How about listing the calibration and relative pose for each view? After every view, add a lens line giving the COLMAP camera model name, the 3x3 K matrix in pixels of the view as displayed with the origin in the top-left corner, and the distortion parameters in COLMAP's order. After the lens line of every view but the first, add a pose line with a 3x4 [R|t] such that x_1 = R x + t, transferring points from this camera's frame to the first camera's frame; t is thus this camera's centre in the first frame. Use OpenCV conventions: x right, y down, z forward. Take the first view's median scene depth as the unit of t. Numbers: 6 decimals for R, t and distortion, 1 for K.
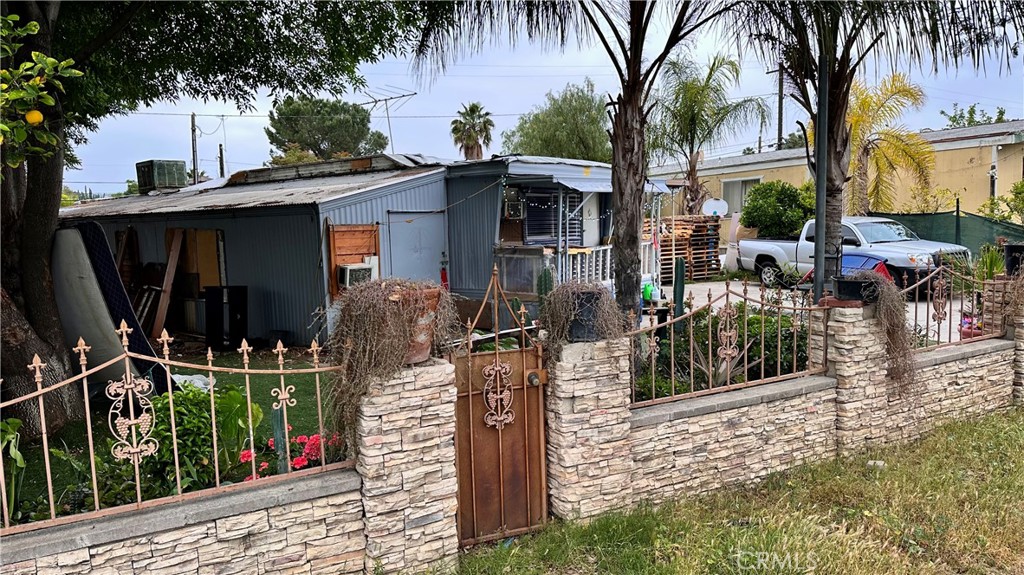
lens RADIAL K [[710.0, 0, 517.9], [0, 710.0, 287.6], [0, 0, 1]] dist [0.074368, -0.086035]
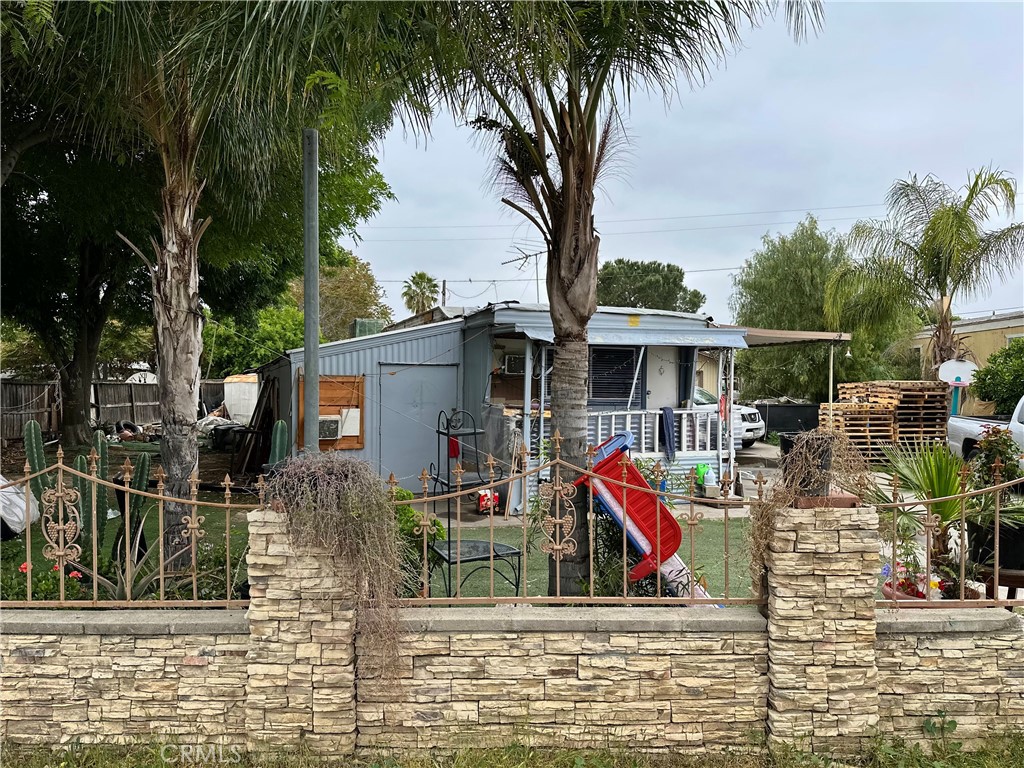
lens RADIAL K [[710.7, 0, 512.0], [0, 710.7, 384.0], [0, 0, 1]] dist [0.002730, -0.003153]
pose [[0.867458, 0.031329, -0.496523, 0.953100], [-0.075387, 0.994769, -0.068938, -0.055548], [0.491766, 0.097232, 0.865282, 0.551834]]
